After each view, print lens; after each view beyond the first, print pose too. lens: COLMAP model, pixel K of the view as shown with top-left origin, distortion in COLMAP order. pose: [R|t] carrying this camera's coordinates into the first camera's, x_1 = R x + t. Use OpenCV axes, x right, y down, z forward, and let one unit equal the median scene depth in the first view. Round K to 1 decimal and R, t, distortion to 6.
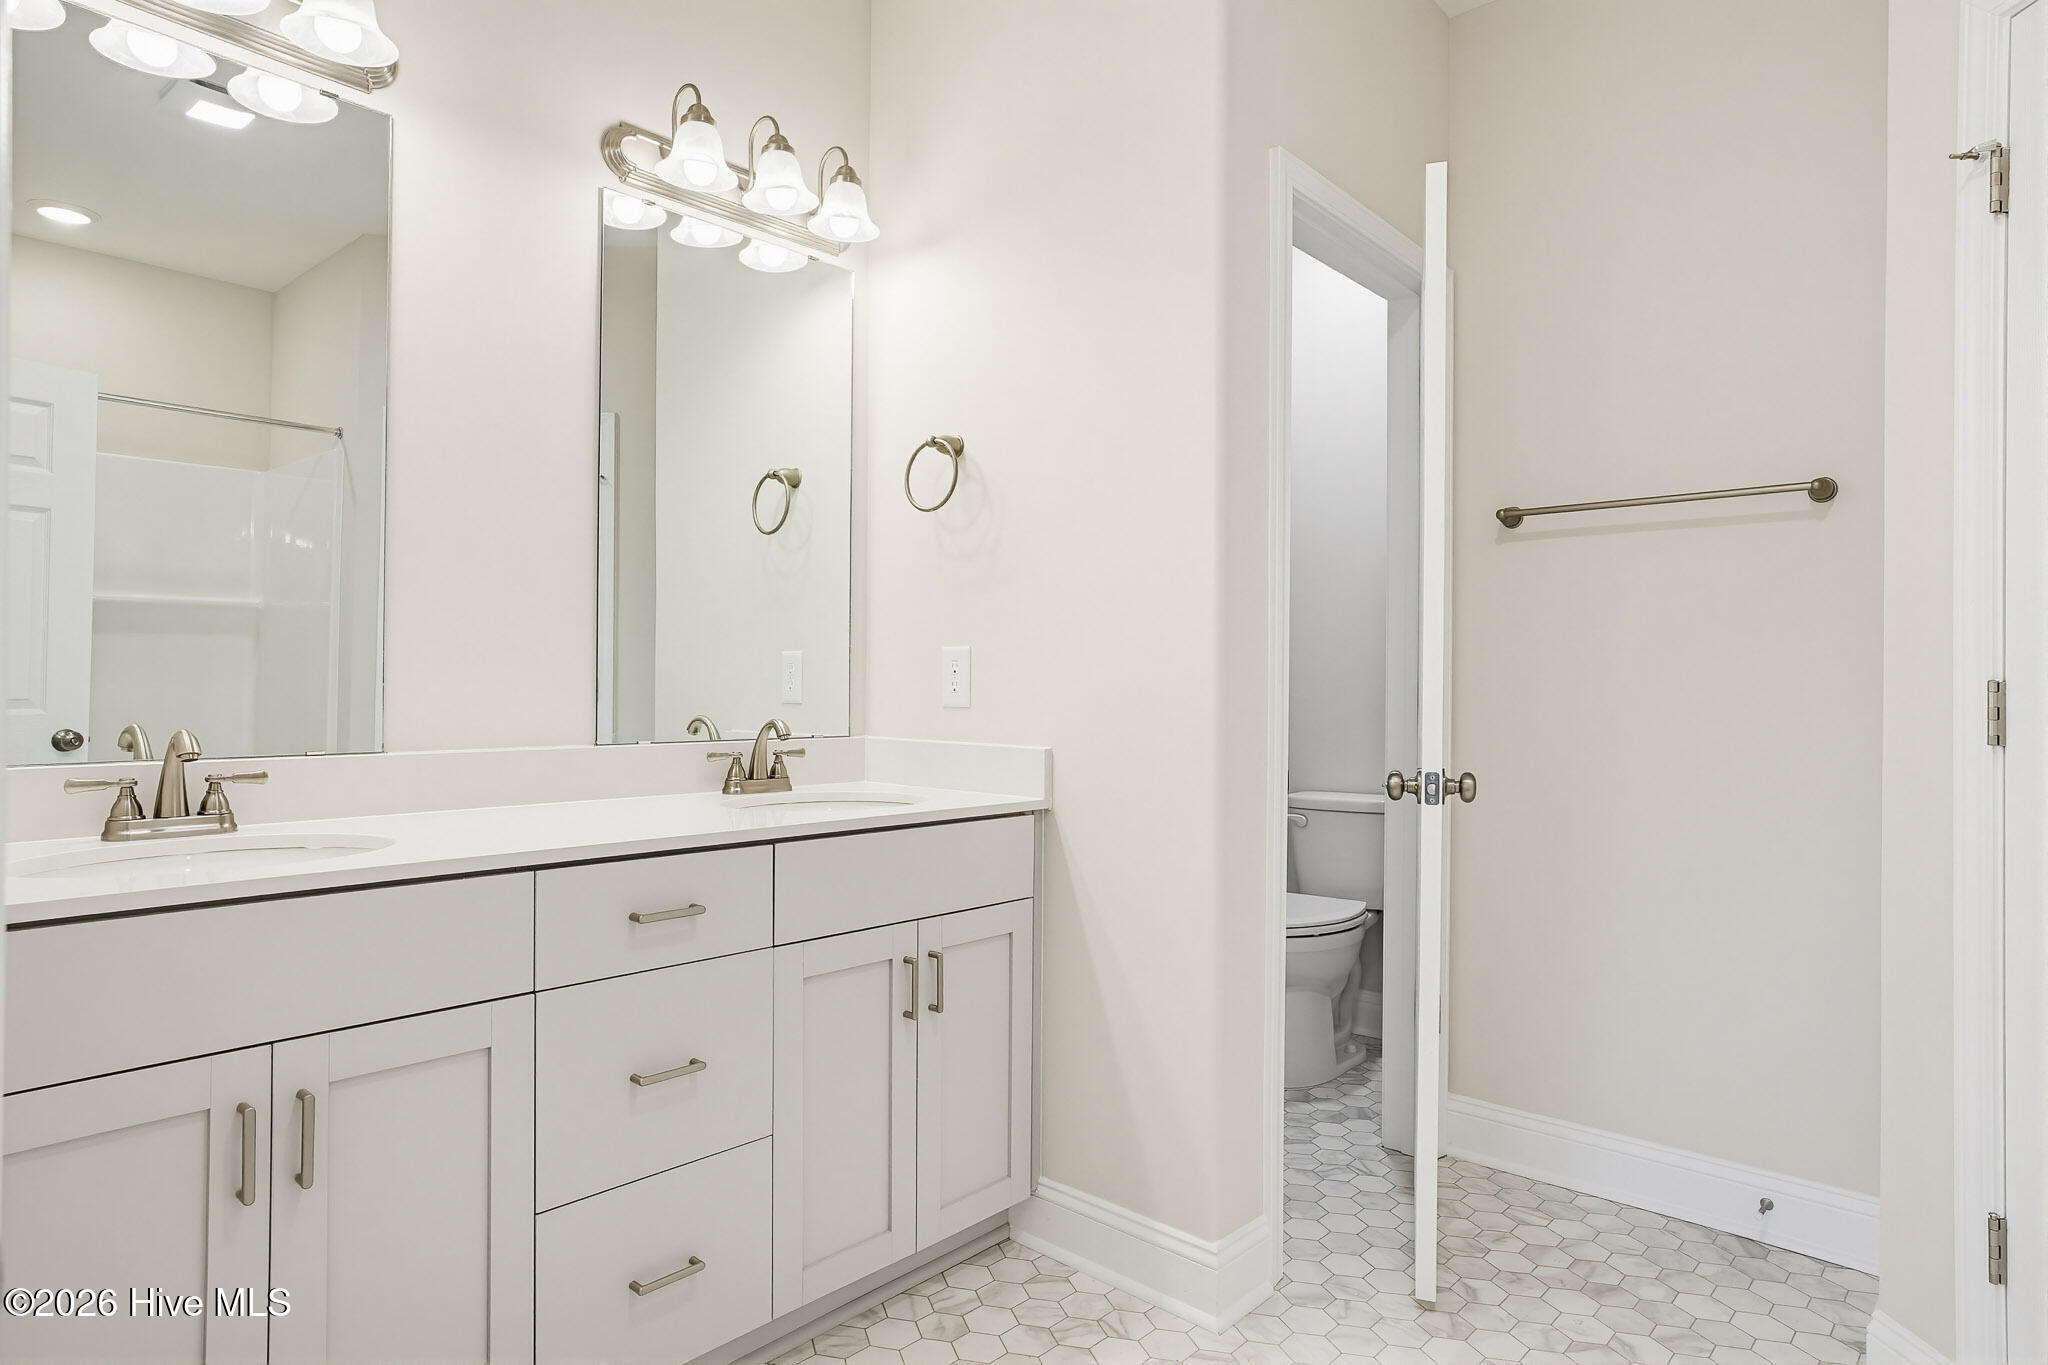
lens RADIAL K [[1154.9, 0, 1034.8], [0, 1154.9, 692.7], [0, 0, 1]] dist [0.003662, 0.000902]
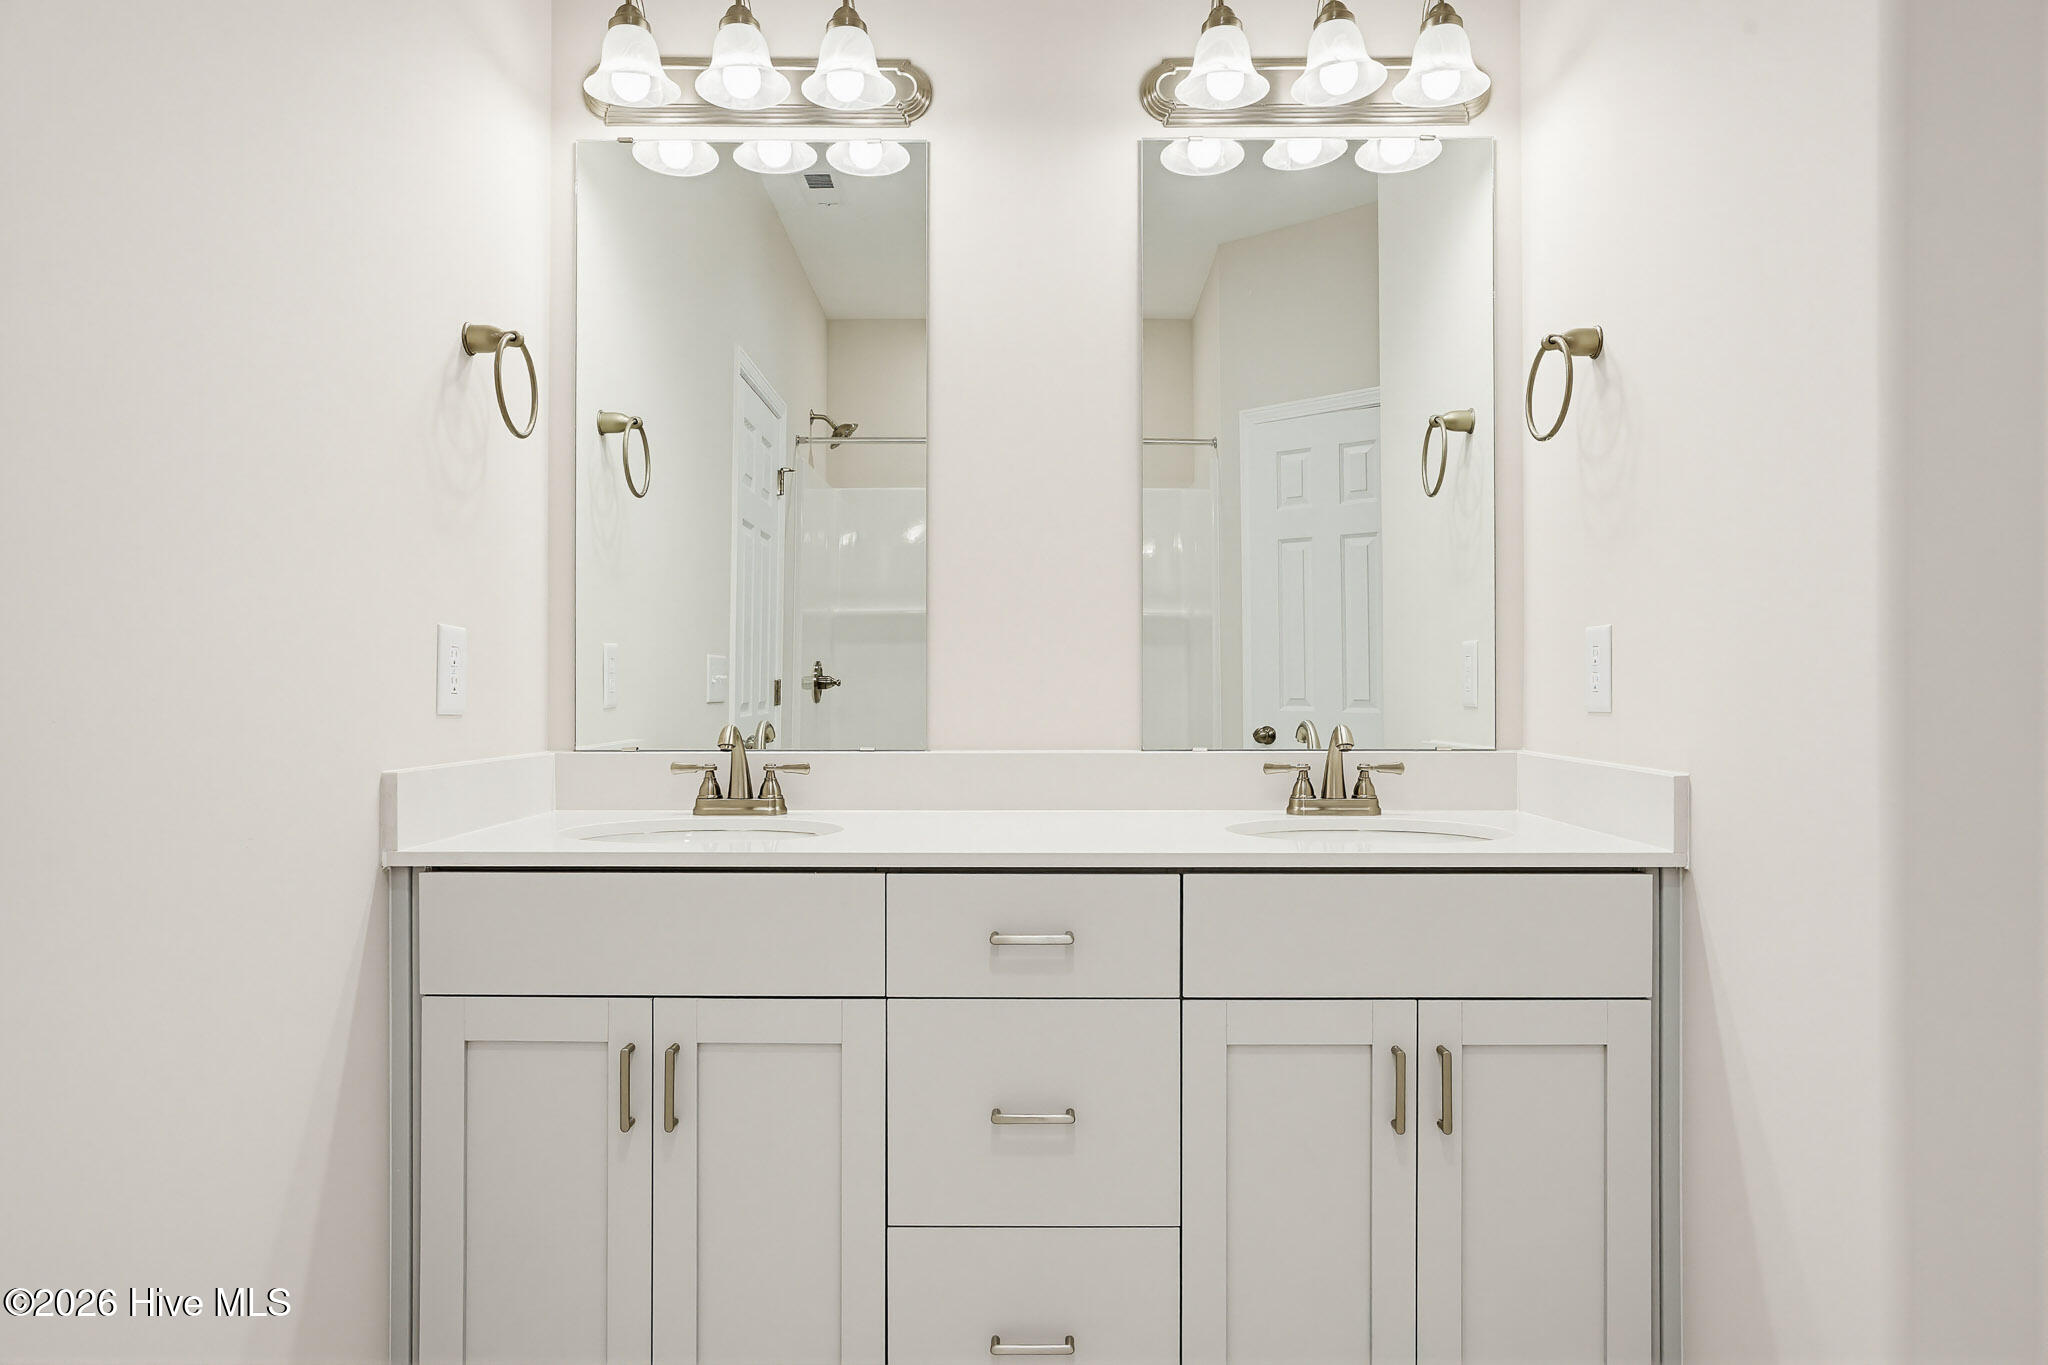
lens RADIAL K [[1285.2, 0, 1023.9], [0, 1285.2, 698.9], [0, 0, 1]] dist [-0.010608, -0.000605]
pose [[0.675994, -0.000942, -0.736907, 0.299814], [0.000858, 1.000000, -0.000491, 0.005165], [0.736907, -0.000301, 0.675994, 0.239657]]
